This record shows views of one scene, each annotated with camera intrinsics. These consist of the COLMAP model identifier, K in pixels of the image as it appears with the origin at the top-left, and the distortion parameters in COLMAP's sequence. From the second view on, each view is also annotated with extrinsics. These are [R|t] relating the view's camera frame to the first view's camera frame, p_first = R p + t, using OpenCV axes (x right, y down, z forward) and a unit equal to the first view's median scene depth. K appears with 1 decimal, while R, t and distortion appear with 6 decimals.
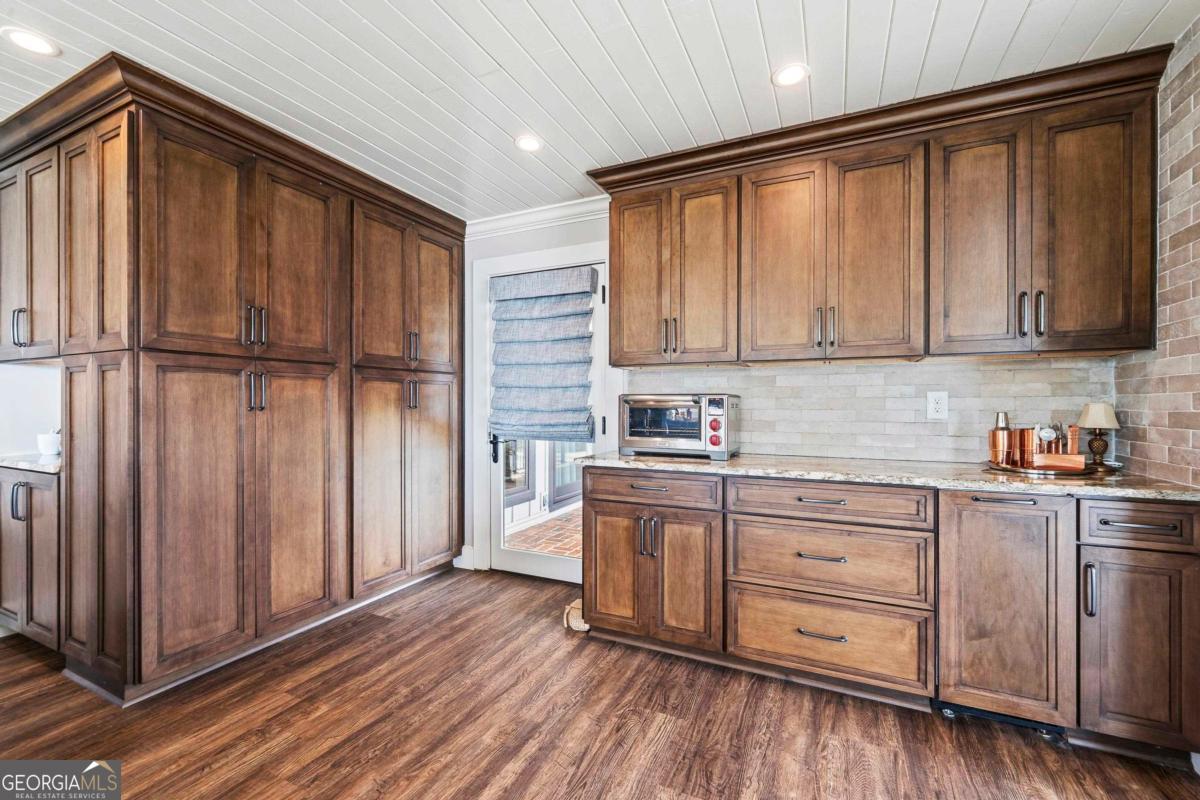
lens RADIAL K [[494.2, 0, 600.0], [0, 494.2, 400.0], [0, 0, 1]] dist [-0.002202, -0.000396]
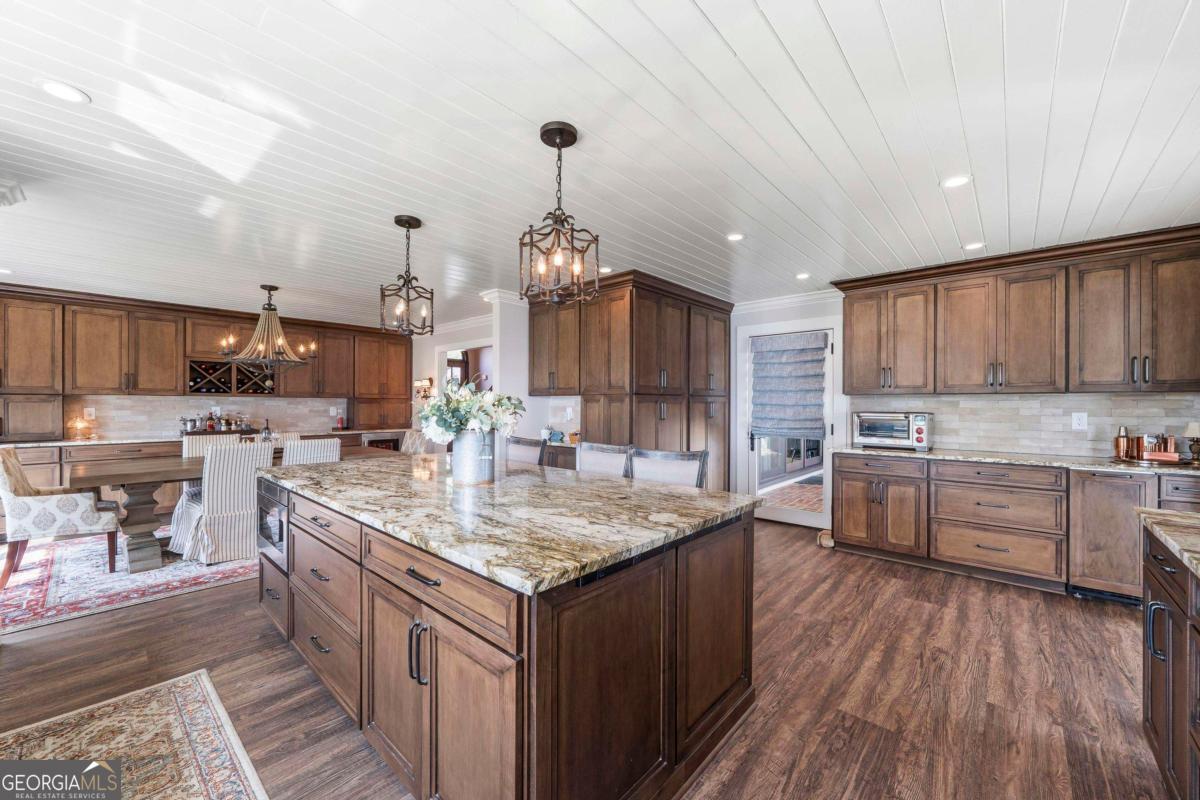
lens RADIAL K [[461.7, 0, 597.9], [0, 461.7, 402.4], [0, 0, 1]] dist [-0.005942, 0.000326]
pose [[0.957857, -0.000034, -0.287245, -0.418665], [0.001095, 0.999993, 0.003534, -0.061660], [0.287243, -0.003700, 0.957851, -0.947832]]
